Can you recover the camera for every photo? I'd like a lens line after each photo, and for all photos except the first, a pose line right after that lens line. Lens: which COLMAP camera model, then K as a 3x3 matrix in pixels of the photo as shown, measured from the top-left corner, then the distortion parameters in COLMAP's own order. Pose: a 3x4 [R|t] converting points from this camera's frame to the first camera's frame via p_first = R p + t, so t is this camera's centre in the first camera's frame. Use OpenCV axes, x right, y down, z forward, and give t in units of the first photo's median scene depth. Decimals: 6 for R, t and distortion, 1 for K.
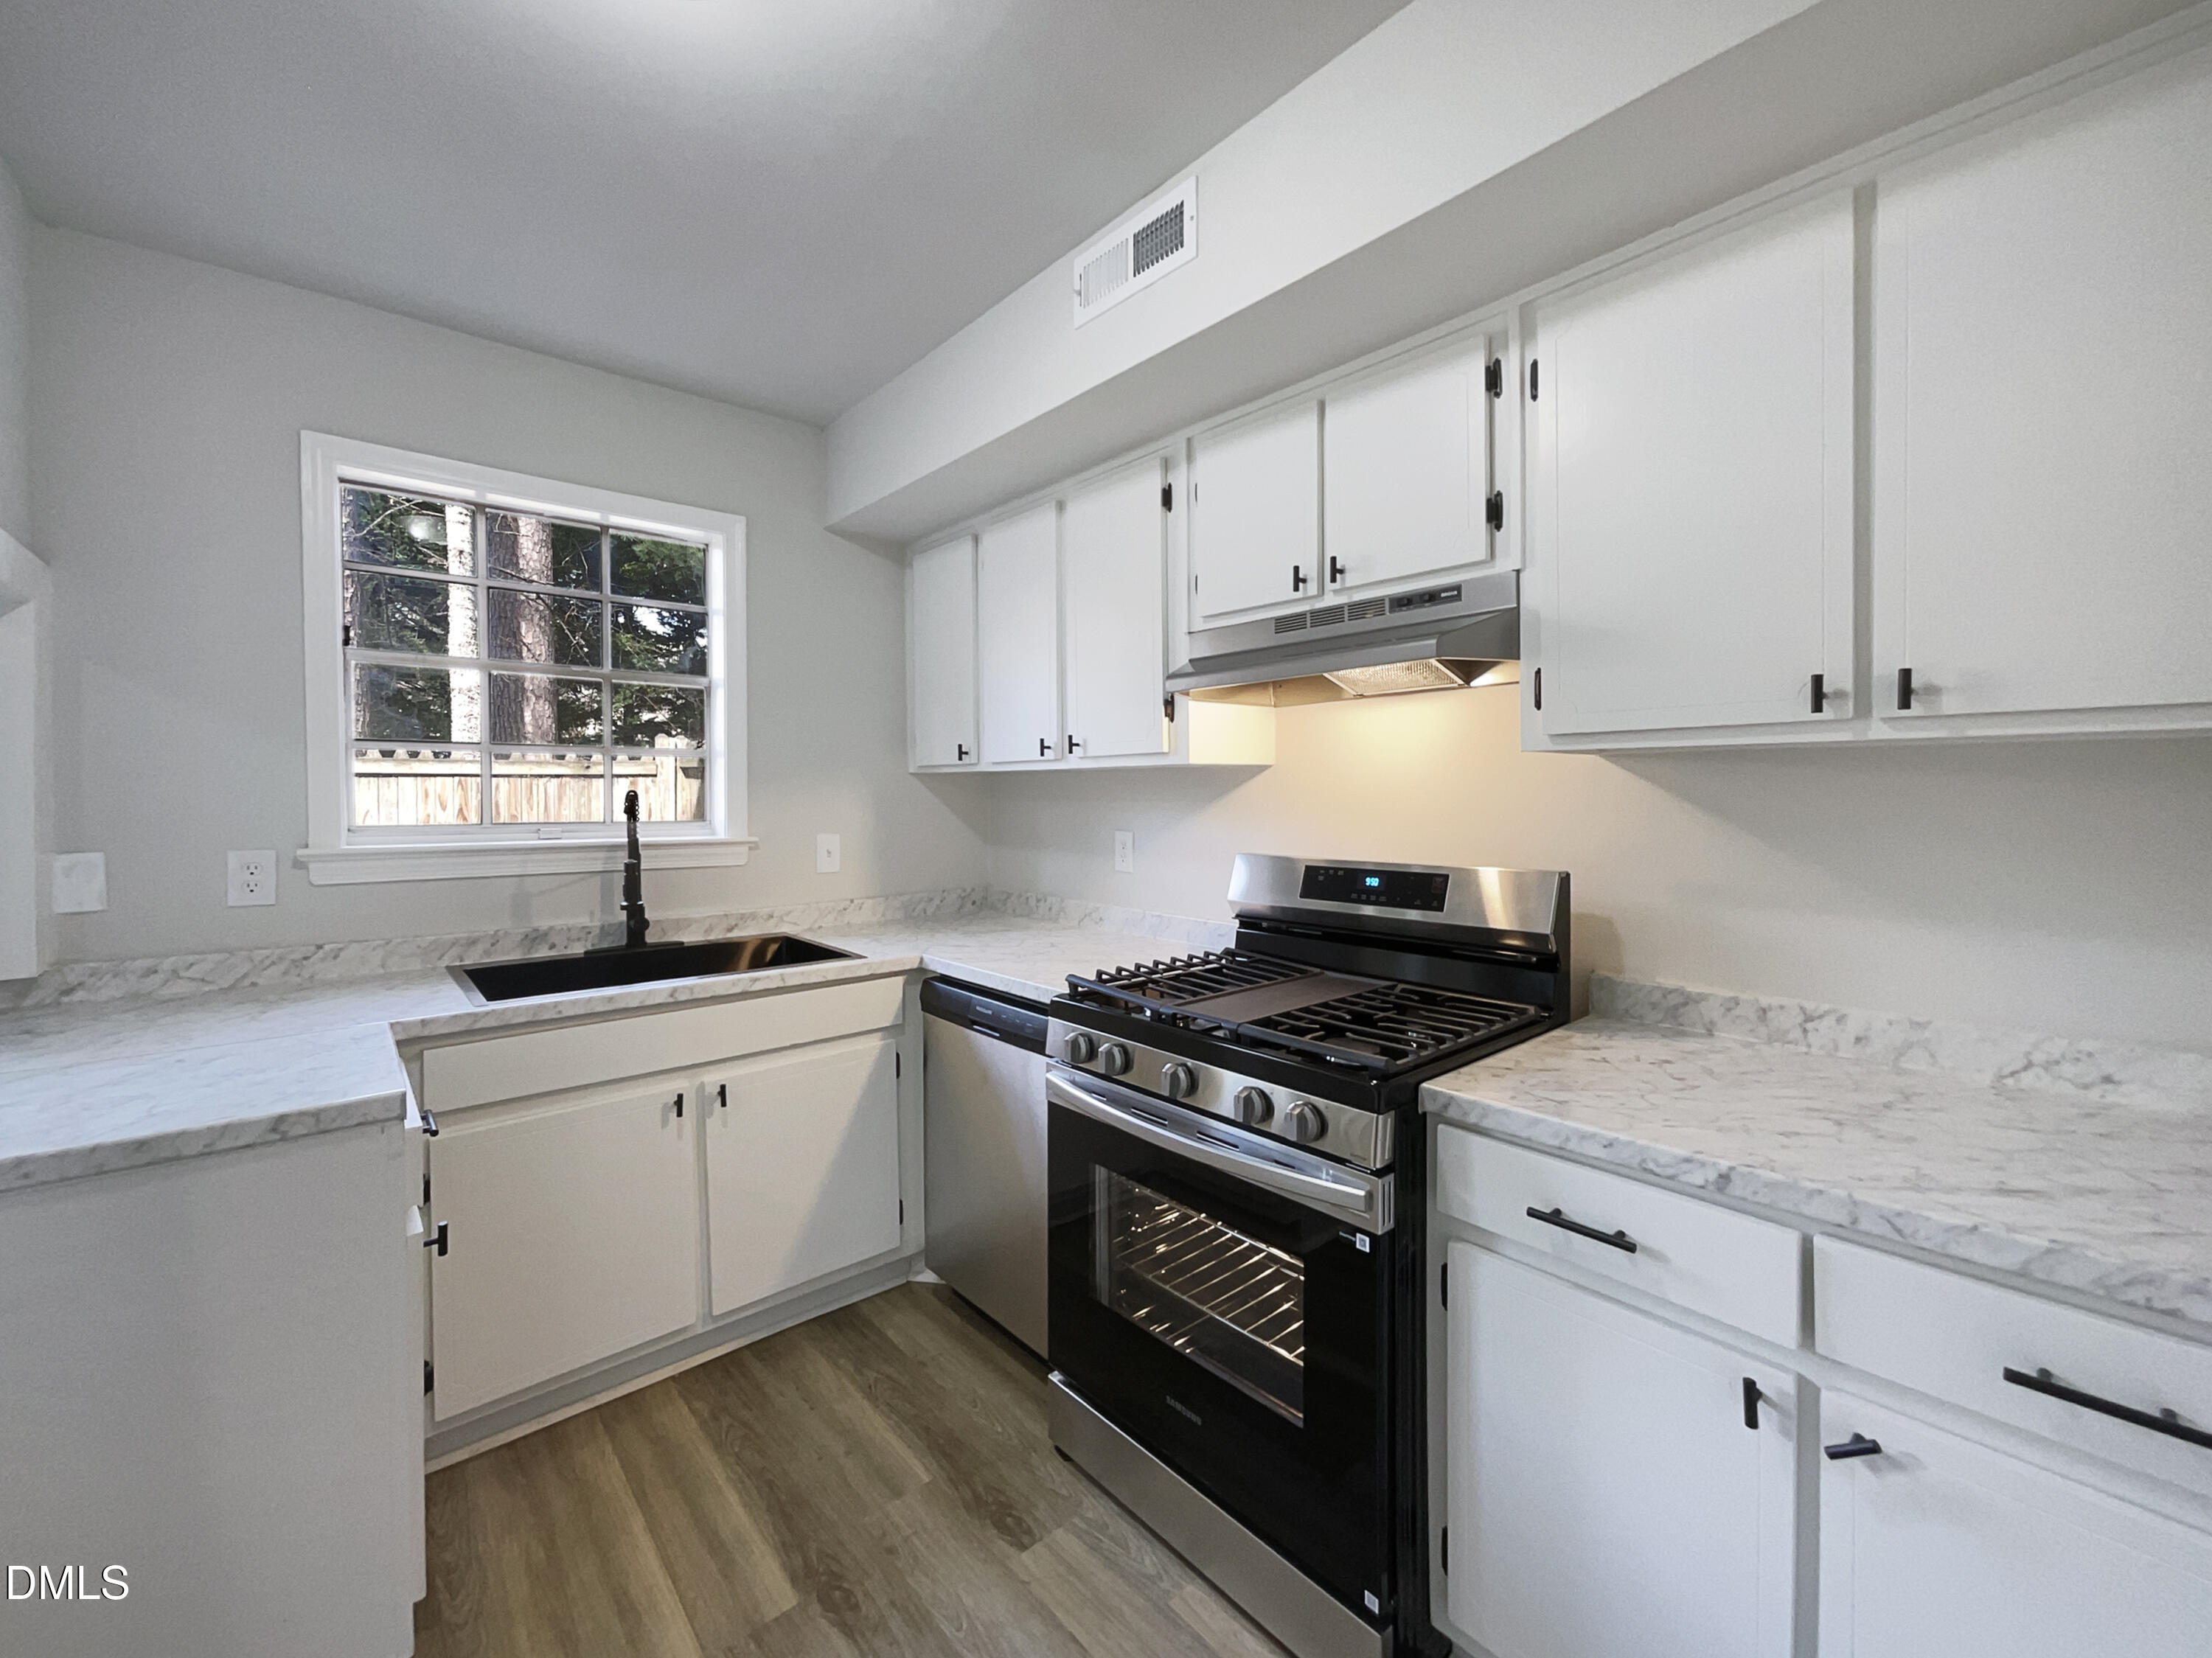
lens RADIAL K [[900.1, 0, 1108.0], [0, 900.1, 807.9], [0, 0, 1]] dist [-0.000284, 0.000125]
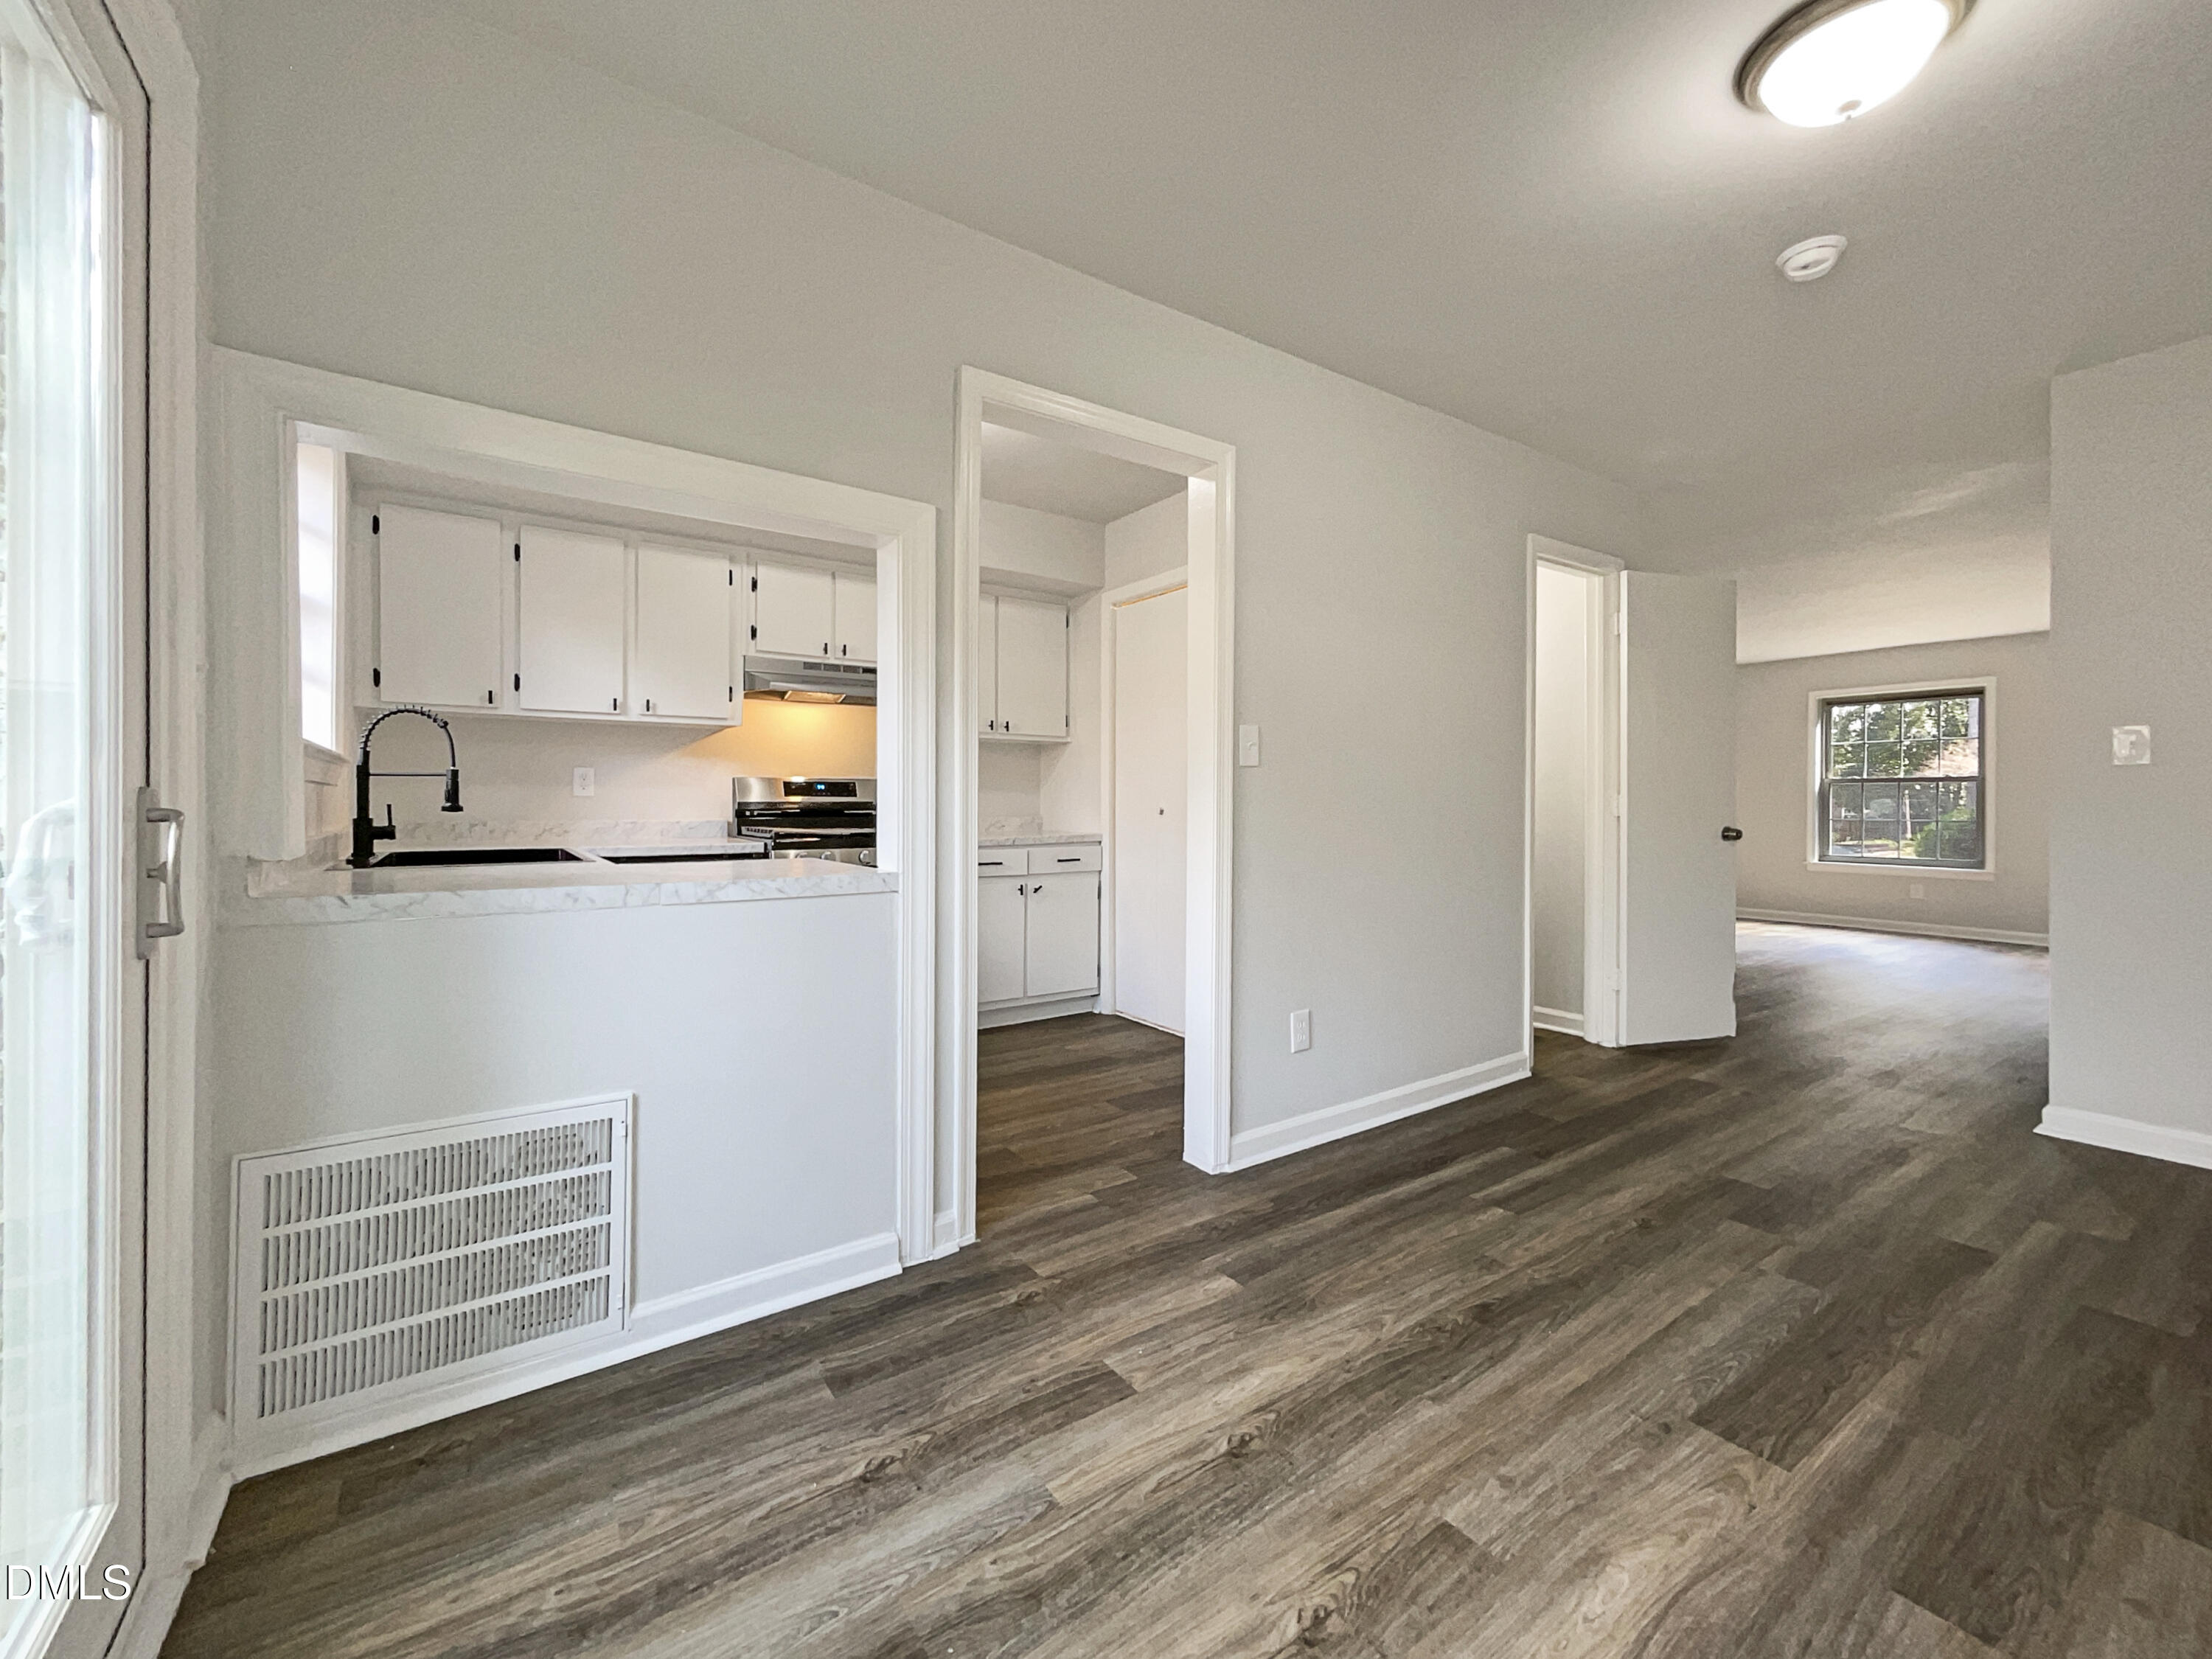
lens RADIAL K [[900.1, 0, 1094.4], [0, 900.1, 805.4], [0, 0, 1]] dist [-0.000284, 0.000125]
pose [[0.129830, -0.002957, 0.991532, -1.667530], [0.008806, 0.999960, 0.001829, 0.118440], [-0.991497, 0.008494, 0.129850, 0.045474]]
